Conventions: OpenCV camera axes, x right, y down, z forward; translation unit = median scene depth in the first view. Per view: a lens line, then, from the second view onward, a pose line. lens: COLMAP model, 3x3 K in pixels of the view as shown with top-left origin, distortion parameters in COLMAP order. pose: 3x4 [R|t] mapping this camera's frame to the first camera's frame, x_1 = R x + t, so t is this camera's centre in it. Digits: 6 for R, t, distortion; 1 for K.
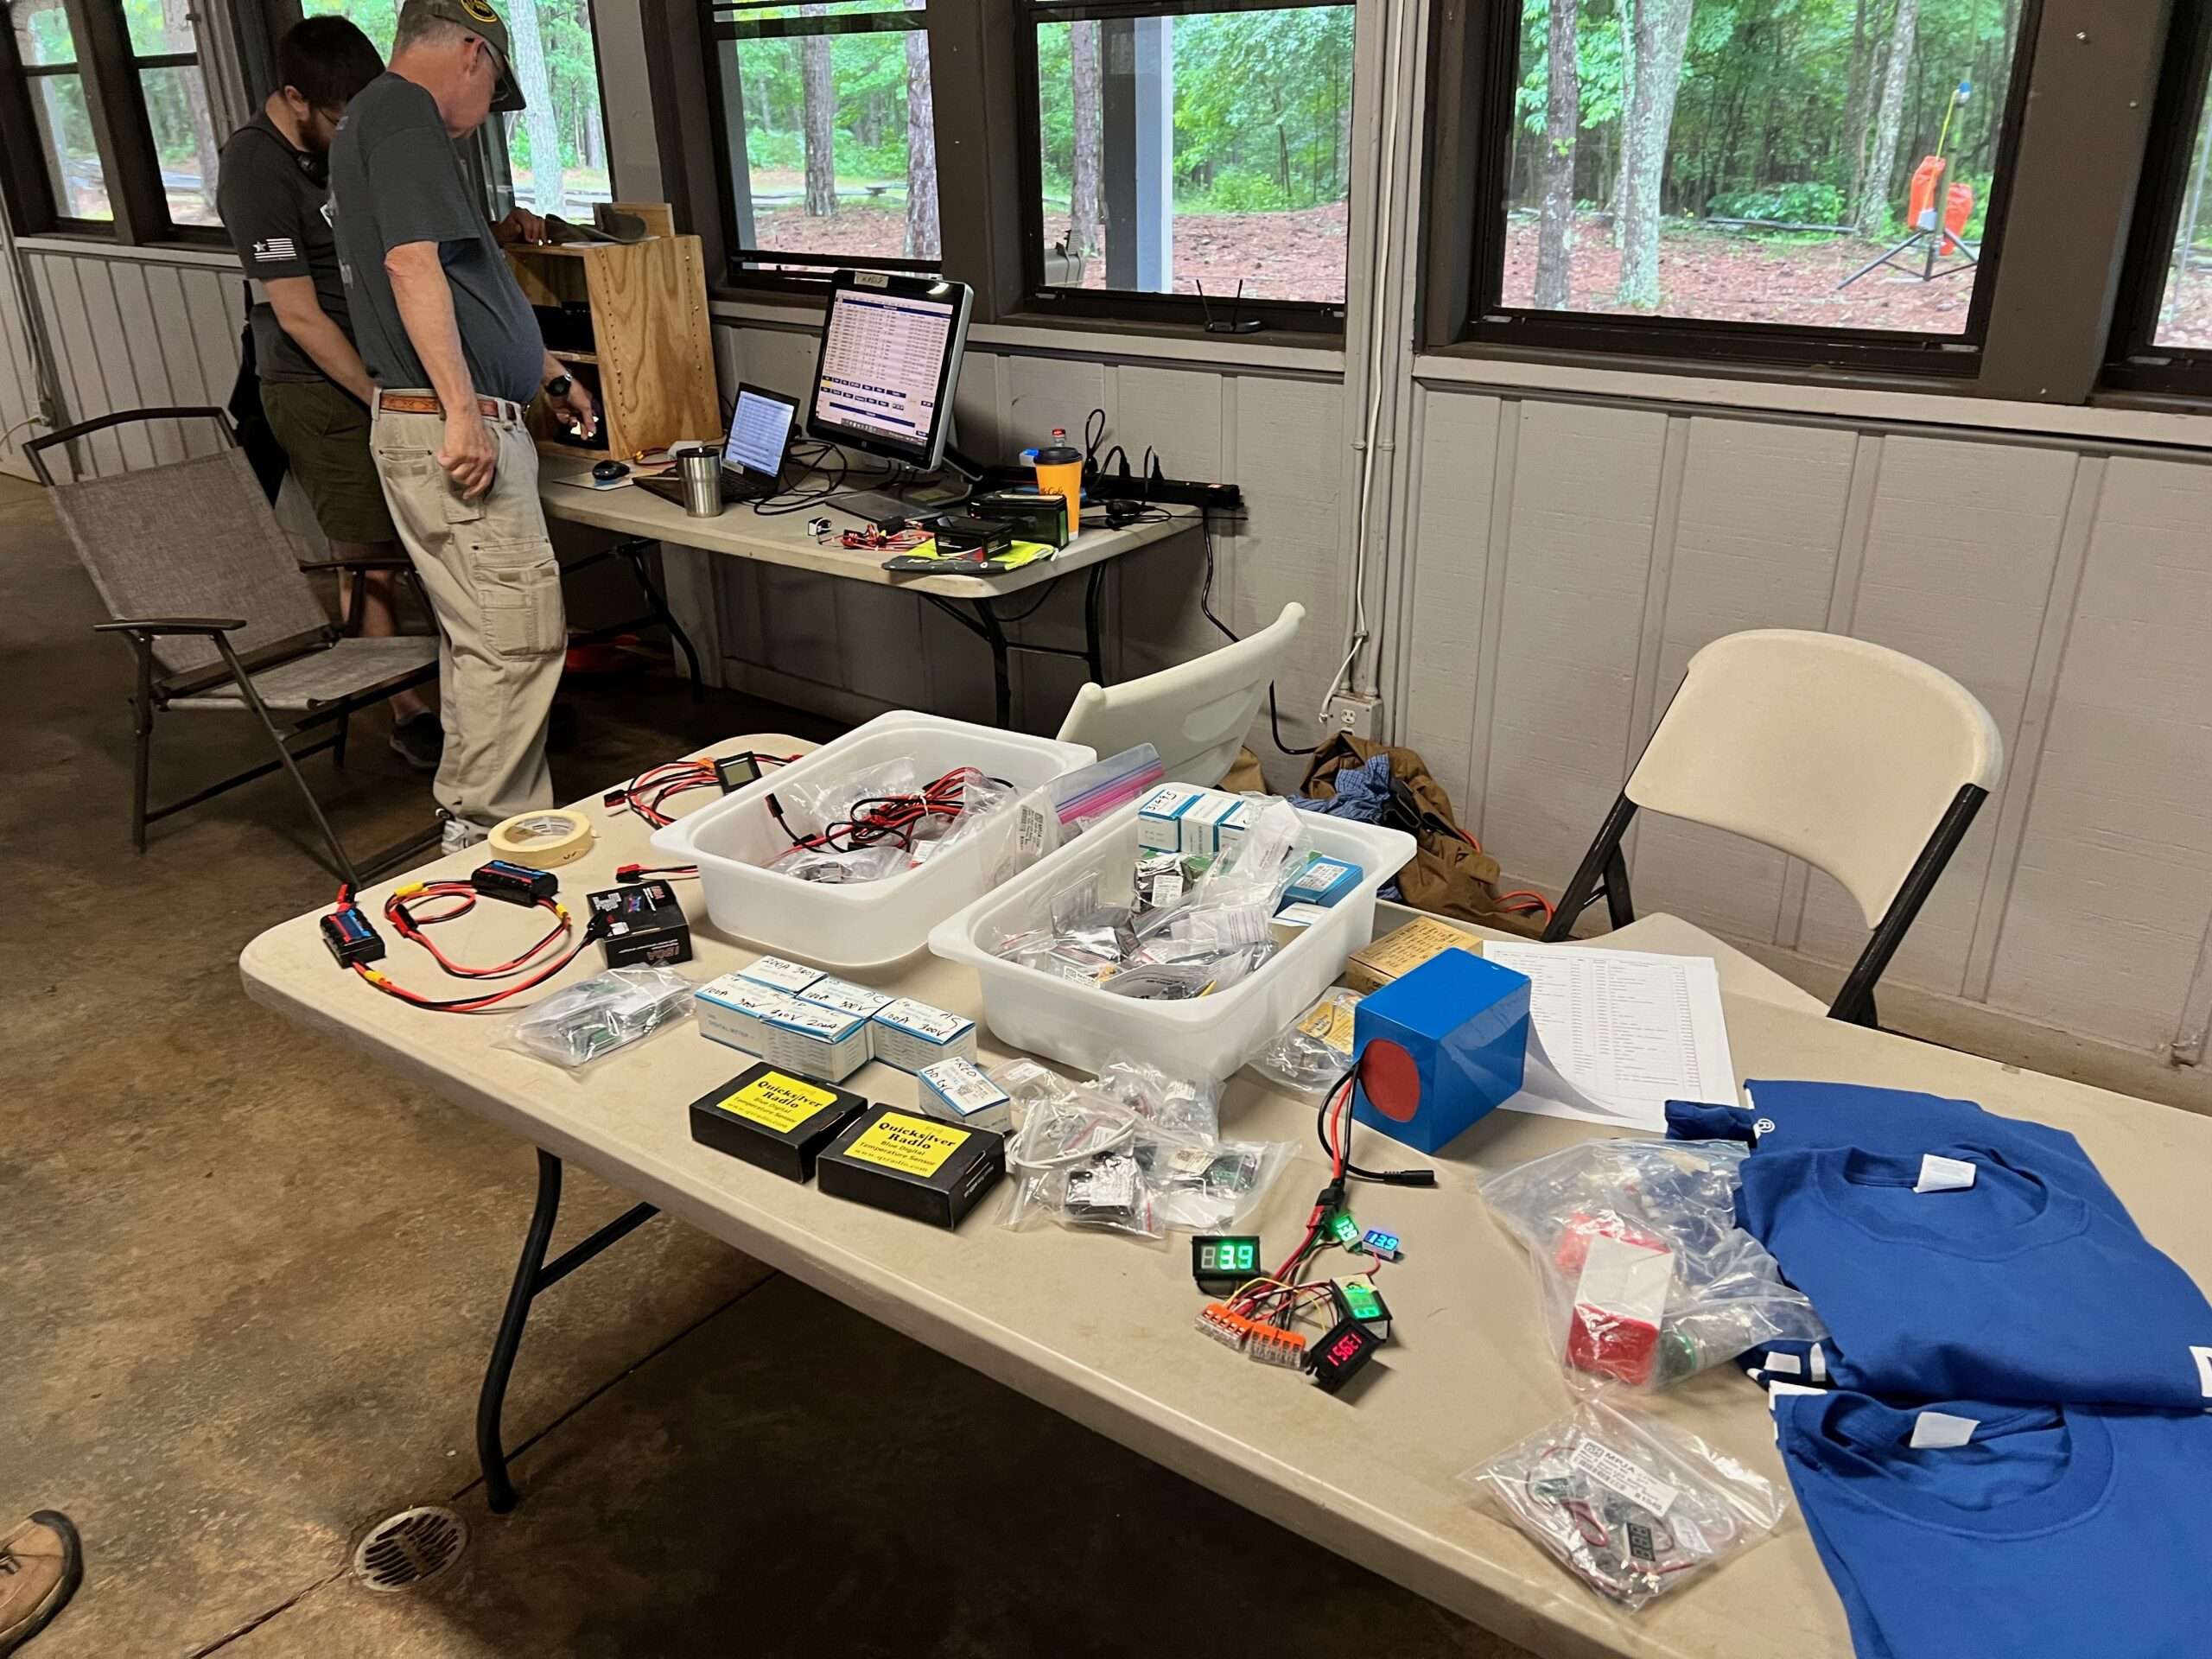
lens RADIAL K [[1680.2, 0, 1106.0], [0, 1680.2, 829.5], [0, 0, 1]] dist [0.022981, -0.000932]
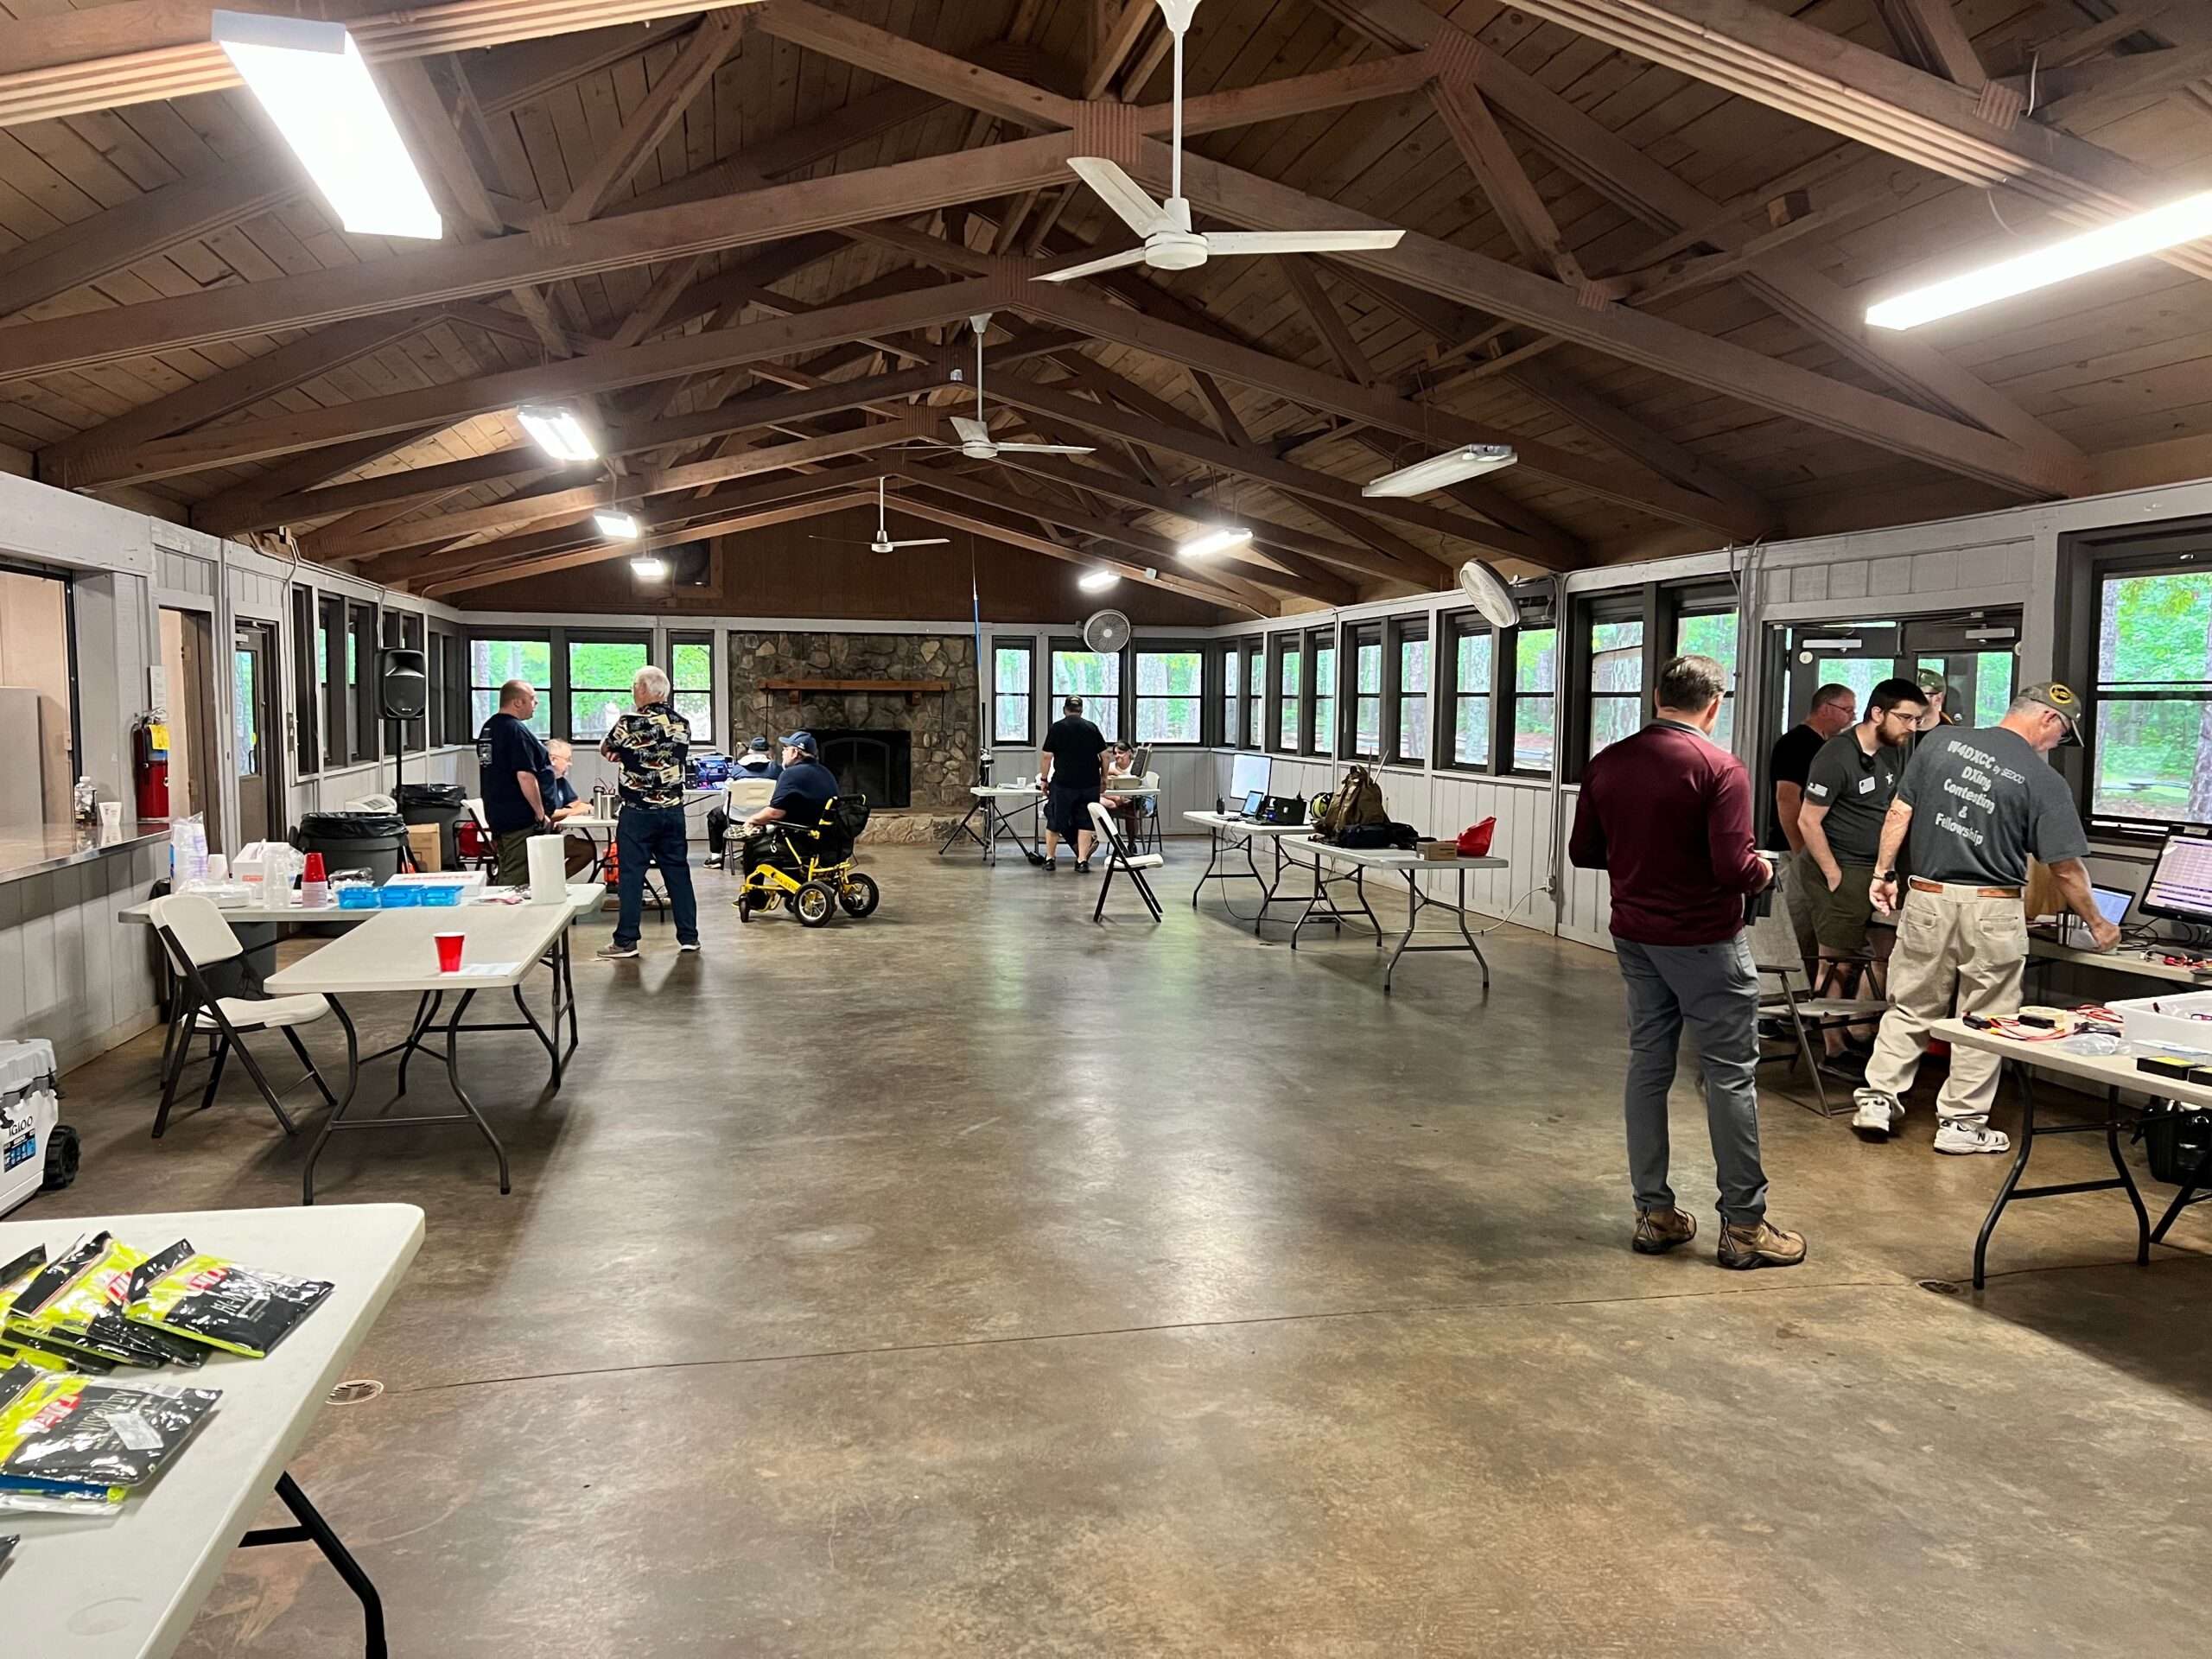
lens RADIAL K [[1680.2, 0, 1106.0], [0, 1680.2, 829.5], [0, 0, 1]] dist [0.022981, -0.000932]
pose [[0.785920, 0.076018, -0.613638, 0.054641], [-0.267287, 0.936669, -0.226294, 0.377272], [0.557573, 0.341866, 0.756465, -0.979528]]
